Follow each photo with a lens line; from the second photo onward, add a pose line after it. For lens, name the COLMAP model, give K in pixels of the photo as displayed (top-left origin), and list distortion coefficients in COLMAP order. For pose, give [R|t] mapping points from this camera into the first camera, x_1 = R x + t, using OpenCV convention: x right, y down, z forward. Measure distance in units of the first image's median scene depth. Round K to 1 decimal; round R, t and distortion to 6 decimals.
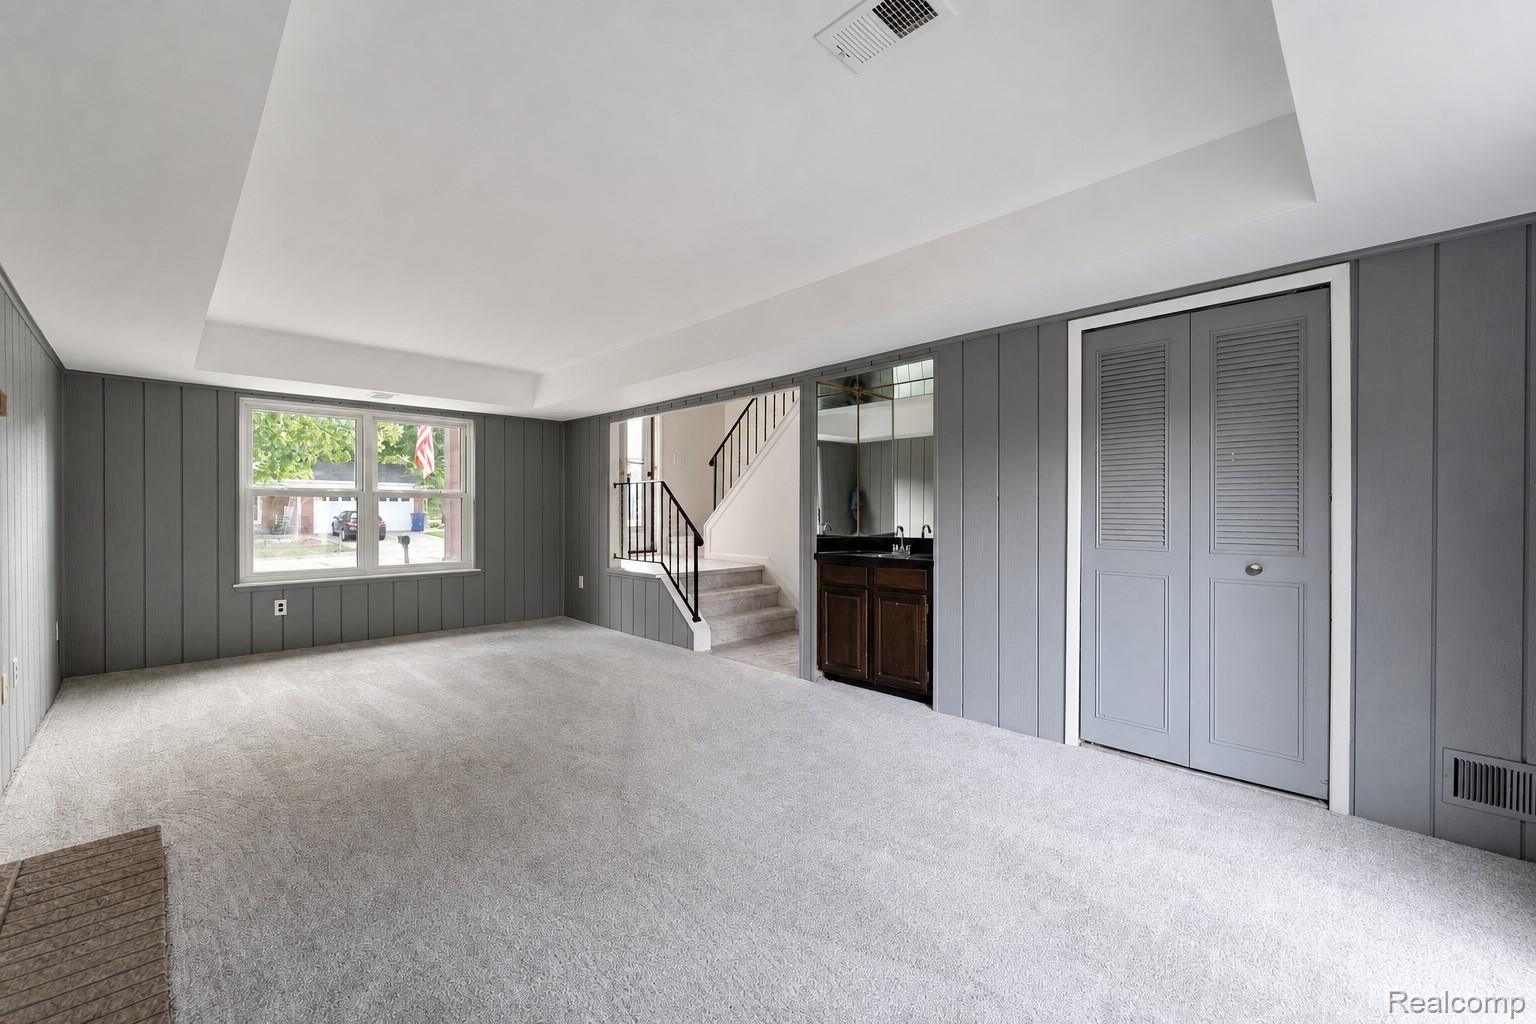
lens RADIAL K [[616.0, 0, 754.9], [0, 616.0, 506.6], [0, 0, 1]] dist [-0.000792, -0.000204]
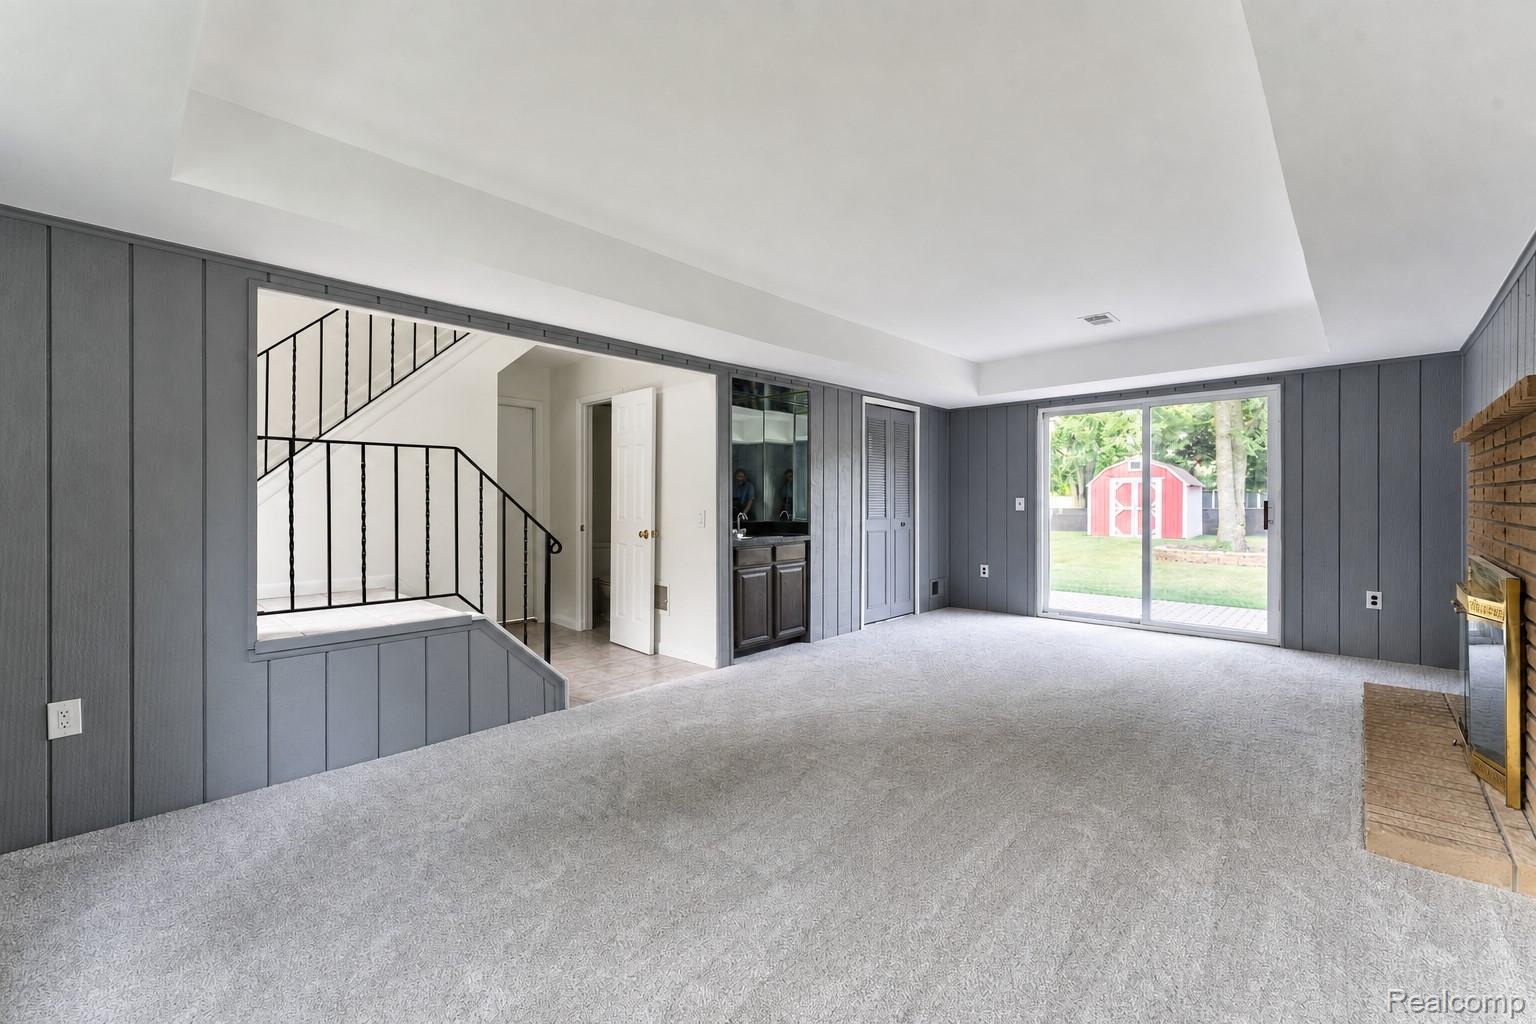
lens RADIAL K [[629.1, 0, 753.3], [0, 629.1, 501.4], [0, 0, 1]] dist [0.001320, 0.000073]
pose [[-0.024444, -0.002720, 0.999698, -0.693151], [-0.002541, 0.999993, 0.002659, 0.004107], [-0.999698, -0.002475, -0.024451, 0.707801]]
